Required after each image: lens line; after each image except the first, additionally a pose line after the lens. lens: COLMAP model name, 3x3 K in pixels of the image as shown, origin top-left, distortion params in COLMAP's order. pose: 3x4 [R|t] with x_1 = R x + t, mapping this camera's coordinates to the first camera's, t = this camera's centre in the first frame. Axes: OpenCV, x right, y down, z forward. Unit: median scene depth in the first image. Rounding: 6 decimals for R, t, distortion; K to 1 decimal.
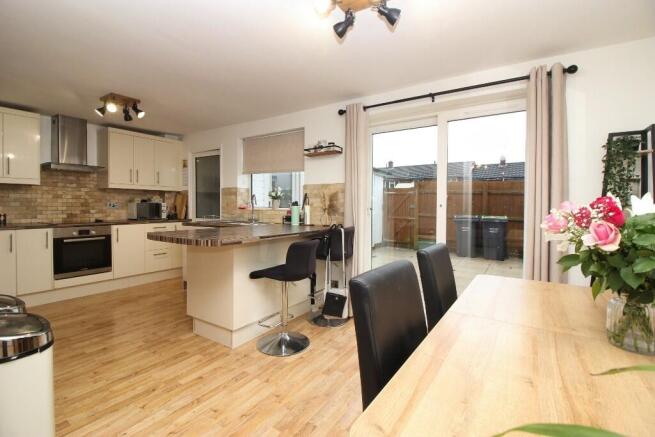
lens RADIAL K [[299.7, 0, 327.8], [0, 299.7, 212.7], [0, 0, 1]] dist [-0.008811, -0.006870]
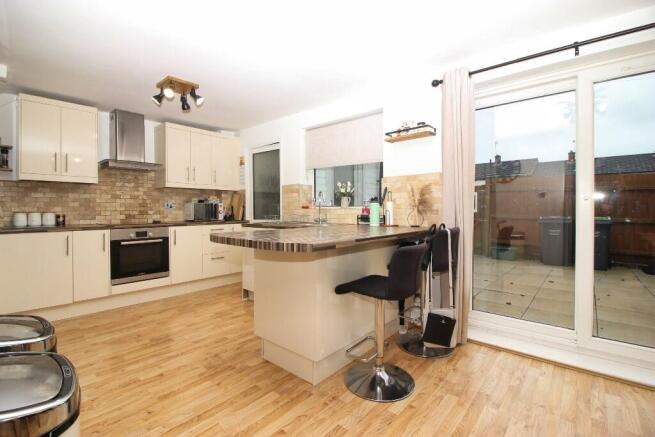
lens RADIAL K [[299.7, 0, 327.8], [0, 299.7, 213.9], [0, 0, 1]] dist [-0.008811, -0.006870]
pose [[0.990290, -0.007149, -0.138831, -0.122838], [0.005872, 0.999937, -0.009605, 0.016036], [0.138891, 0.008696, 0.990270, 0.168881]]
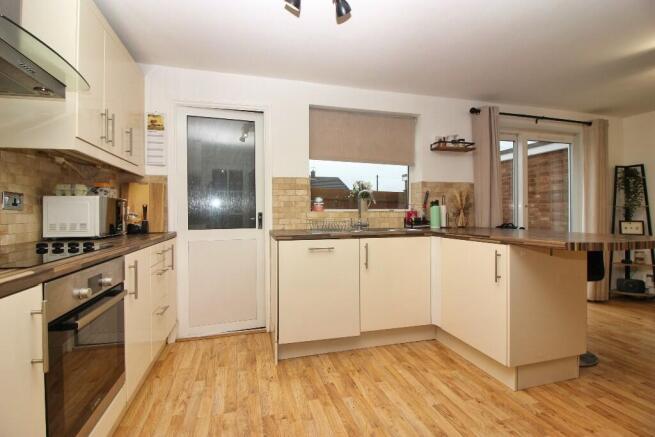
lens RADIAL K [[299.7, 0, 325.6], [0, 299.7, 218.2], [0, 0, 1]] dist [-0.008811, -0.006870]
pose [[0.674273, -0.007485, 0.738444, -0.944738], [0.027542, 0.999508, -0.015017, 0.016553], [-0.737968, 0.030464, 0.674147, 0.667407]]
